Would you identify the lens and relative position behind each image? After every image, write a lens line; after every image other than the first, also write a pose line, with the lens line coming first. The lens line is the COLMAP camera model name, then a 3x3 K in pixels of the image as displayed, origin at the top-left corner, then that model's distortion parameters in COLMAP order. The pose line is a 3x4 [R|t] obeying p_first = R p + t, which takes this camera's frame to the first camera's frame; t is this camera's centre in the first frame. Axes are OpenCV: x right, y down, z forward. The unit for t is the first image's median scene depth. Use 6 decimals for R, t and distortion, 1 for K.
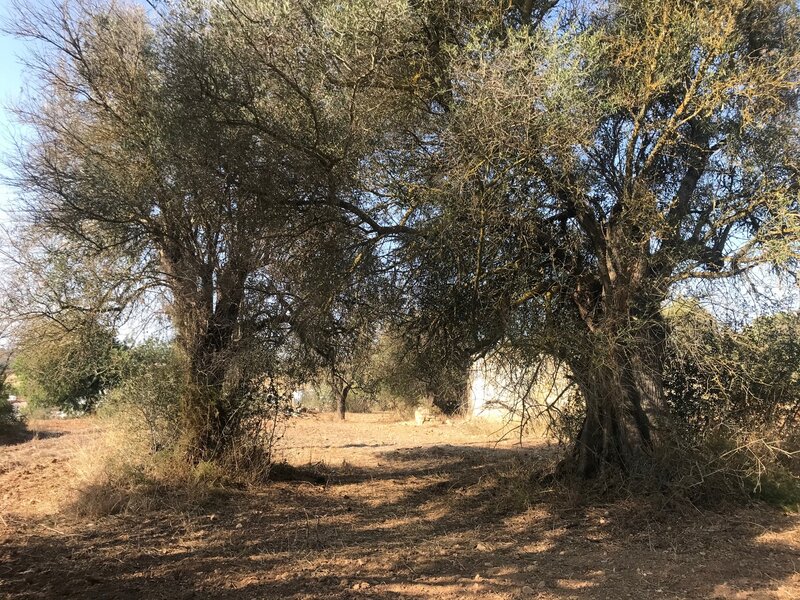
lens RADIAL K [[663.5, 0, 395.7], [0, 663.5, 298.4], [0, 0, 1]] dist [0.020268, -0.022471]
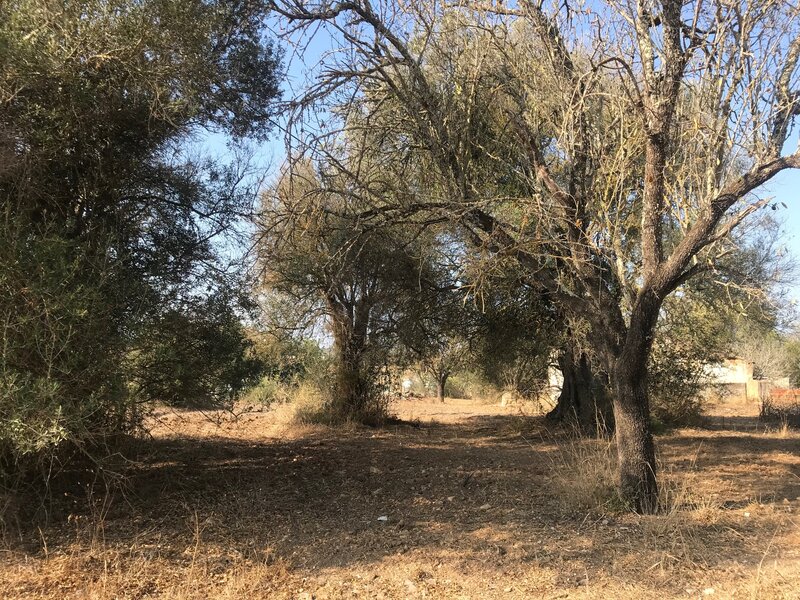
lens RADIAL K [[663.5, 0, 395.7], [0, 663.5, 298.4], [0, 0, 1]] dist [0.020268, -0.022471]
pose [[0.986340, -0.018301, -0.163700, 0.104861], [0.020001, 0.999762, 0.008739, -0.060032], [0.163501, -0.011894, 0.986471, -0.600570]]
